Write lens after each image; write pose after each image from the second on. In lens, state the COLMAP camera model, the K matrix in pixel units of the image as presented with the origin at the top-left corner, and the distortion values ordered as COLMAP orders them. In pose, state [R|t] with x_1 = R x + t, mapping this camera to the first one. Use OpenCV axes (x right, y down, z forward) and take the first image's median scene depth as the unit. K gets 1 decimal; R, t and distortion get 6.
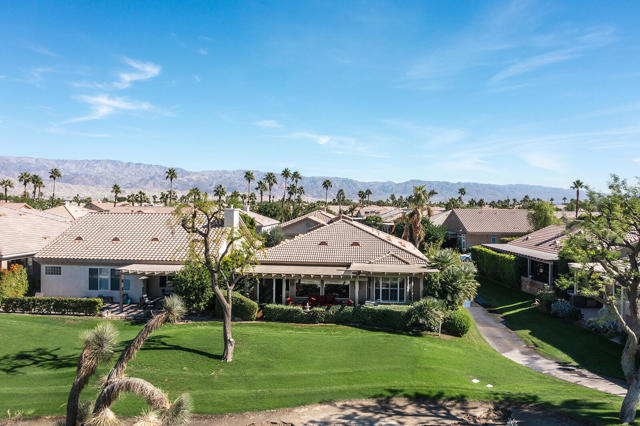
lens RADIAL K [[507.4, 0, 320.0], [0, 507.4, 213.0], [0, 0, 1]] dist [0.000108, 0.004177]
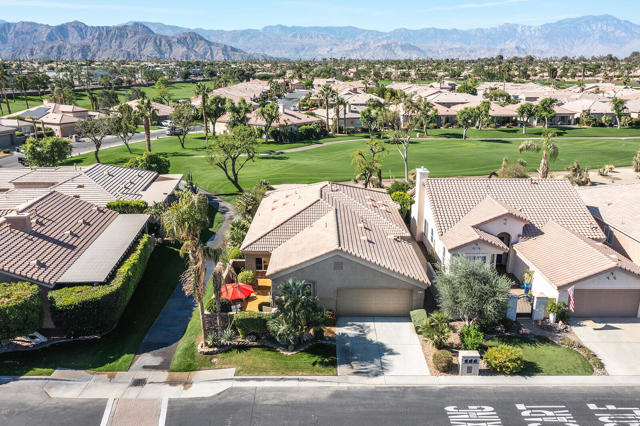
lens RADIAL K [[507.4, 0, 320.0], [0, 507.4, 213.0], [0, 0, 1]] dist [0.000108, 0.004177]
pose [[-0.995945, 0.012982, -0.089024, 0.243887], [-0.016292, 0.947149, 0.320379, -0.434122], [0.088478, 0.320530, -0.943097, 3.142135]]
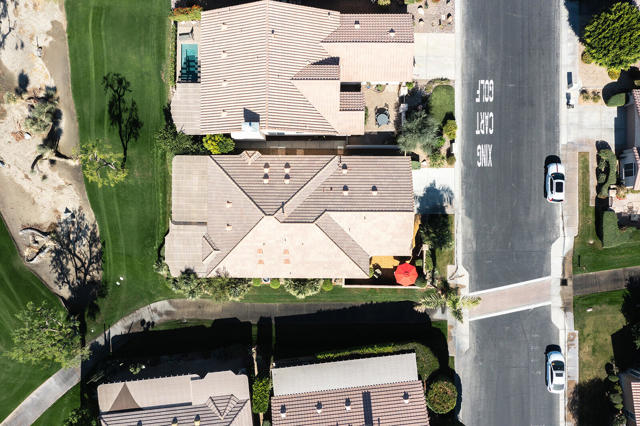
lens RADIAL K [[507.4, 0, 320.0], [0, 507.4, 213.0], [0, 0, 1]] dist [0.000108, 0.004177]
pose [[0.087656, 0.995798, -0.026526, 0.124476], [-0.032062, 0.029435, 0.999052, -1.861483], [0.995635, -0.086723, 0.034507, 1.651431]]
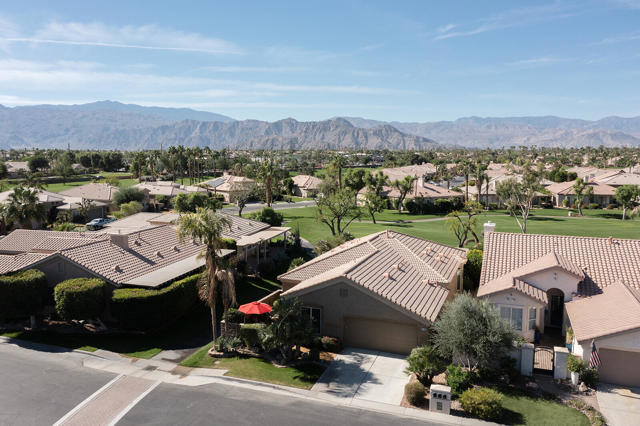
lens RADIAL K [[507.4, 0, 320.0], [0, 507.4, 213.0], [0, 0, 1]] dist [0.000108, 0.004177]
pose [[-0.963105, -0.044155, 0.265479, -0.167214], [-0.001287, 0.987194, 0.159522, -0.326084], [-0.269123, 0.153294, -0.950828, 3.225578]]
